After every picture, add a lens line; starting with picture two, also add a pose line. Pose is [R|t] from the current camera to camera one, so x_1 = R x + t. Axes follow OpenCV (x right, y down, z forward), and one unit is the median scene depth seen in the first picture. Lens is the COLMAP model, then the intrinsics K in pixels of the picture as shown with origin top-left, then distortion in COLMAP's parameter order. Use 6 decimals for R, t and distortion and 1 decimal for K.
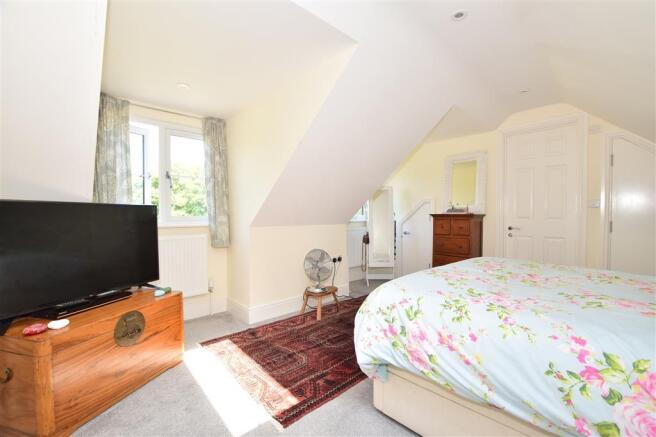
lens RADIAL K [[292.3, 0, 332.3], [0, 292.3, 221.3], [0, 0, 1]] dist [-0.022495, 0.000967]
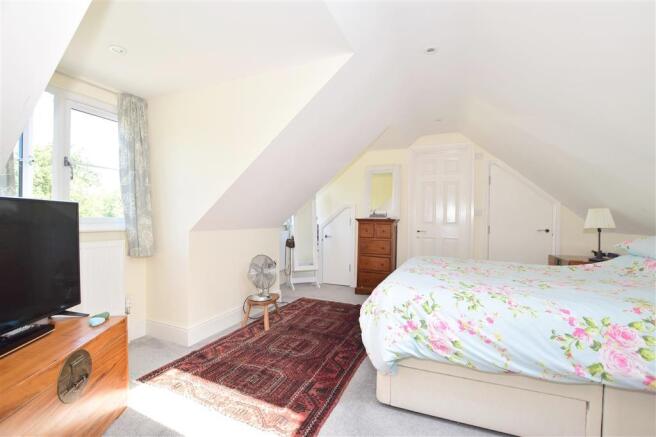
lens RADIAL K [[291.2, 0, 331.7], [0, 291.2, 221.6], [0, 0, 1]] dist [-0.026061, -0.000165]
pose [[0.911805, 0.008738, 0.410531, -0.304386], [-0.004129, 0.999918, -0.012112, -0.000053], [-0.410604, 0.009349, 0.911766, 0.076827]]
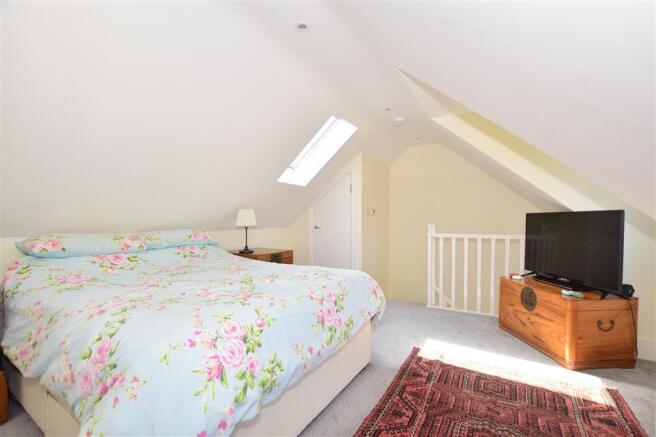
lens RADIAL K [[287.6, 0, 328.0], [0, 287.6, 218.5], [0, 0, 1]] dist [-0.000726, 0.000065]
pose [[-0.966445, 0.010694, -0.256650, 0.471030], [0.003555, 0.999594, 0.028266, -0.054341], [0.256848, 0.026405, -0.966091, 1.553222]]
